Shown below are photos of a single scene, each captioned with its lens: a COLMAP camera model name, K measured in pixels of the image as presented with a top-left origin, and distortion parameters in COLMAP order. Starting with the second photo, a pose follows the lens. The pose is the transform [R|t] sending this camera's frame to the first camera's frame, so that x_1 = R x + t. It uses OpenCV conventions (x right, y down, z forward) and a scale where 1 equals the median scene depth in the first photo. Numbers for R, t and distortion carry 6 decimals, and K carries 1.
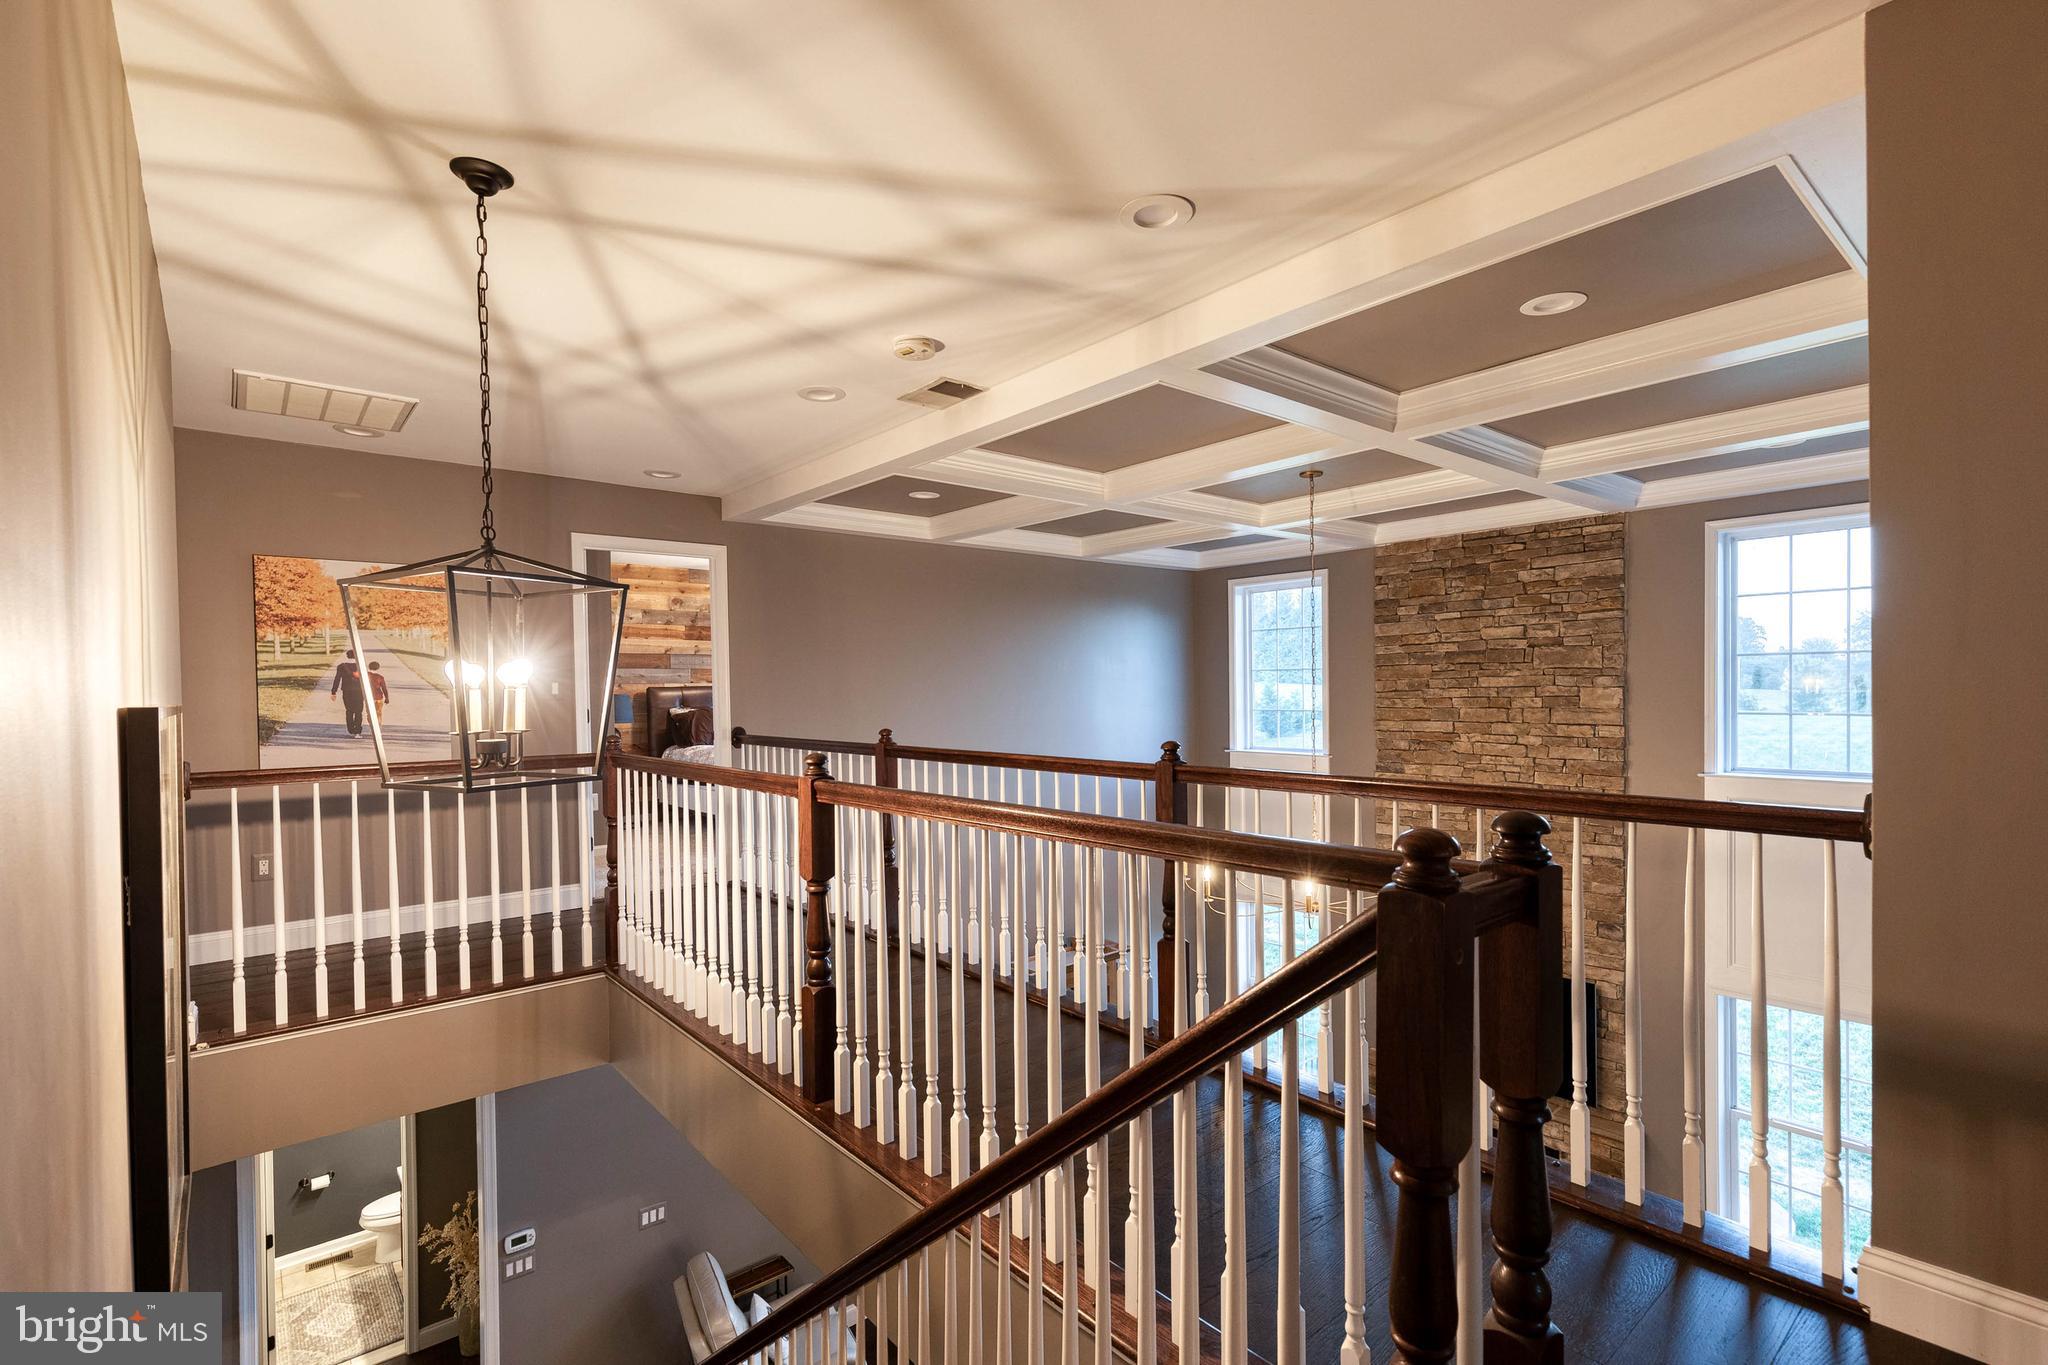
lens RADIAL K [[935.0, 0, 1025.4], [0, 935.0, 690.0], [0, 0, 1]] dist [0.013035, -0.001007]
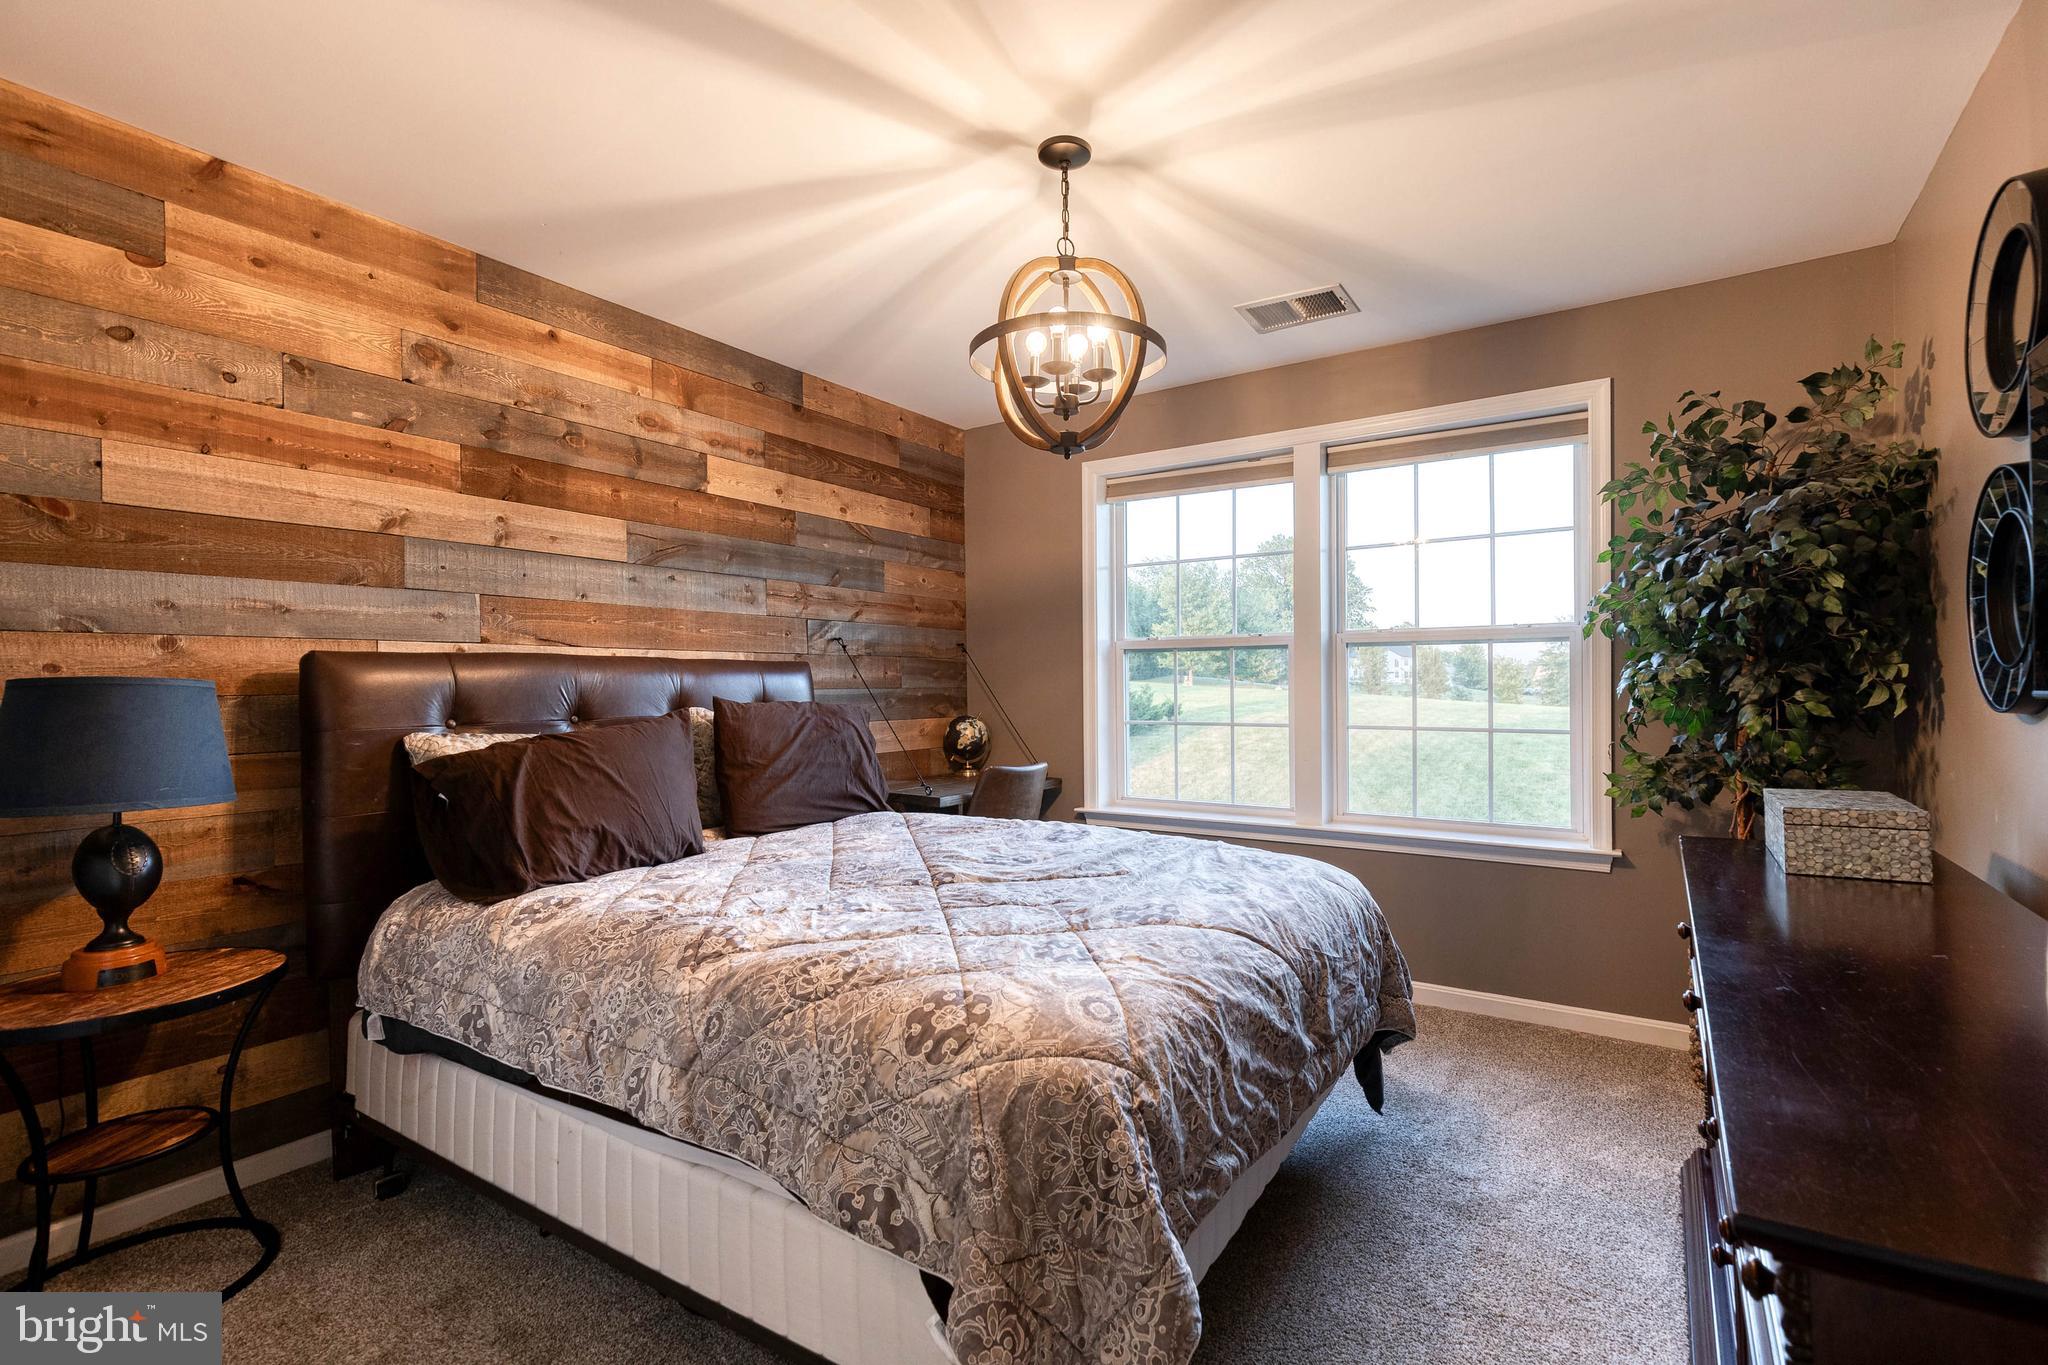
lens RADIAL K [[935.0, 0, 1027.2], [0, 935.0, 678.8], [0, 0, 1]] dist [0.013035, -0.001007]
pose [[0.968713, 0.005552, 0.248121, -0.270273], [-0.003314, 0.999950, -0.009433, 0.006226], [-0.248161, 0.008316, 0.968683, 0.687918]]
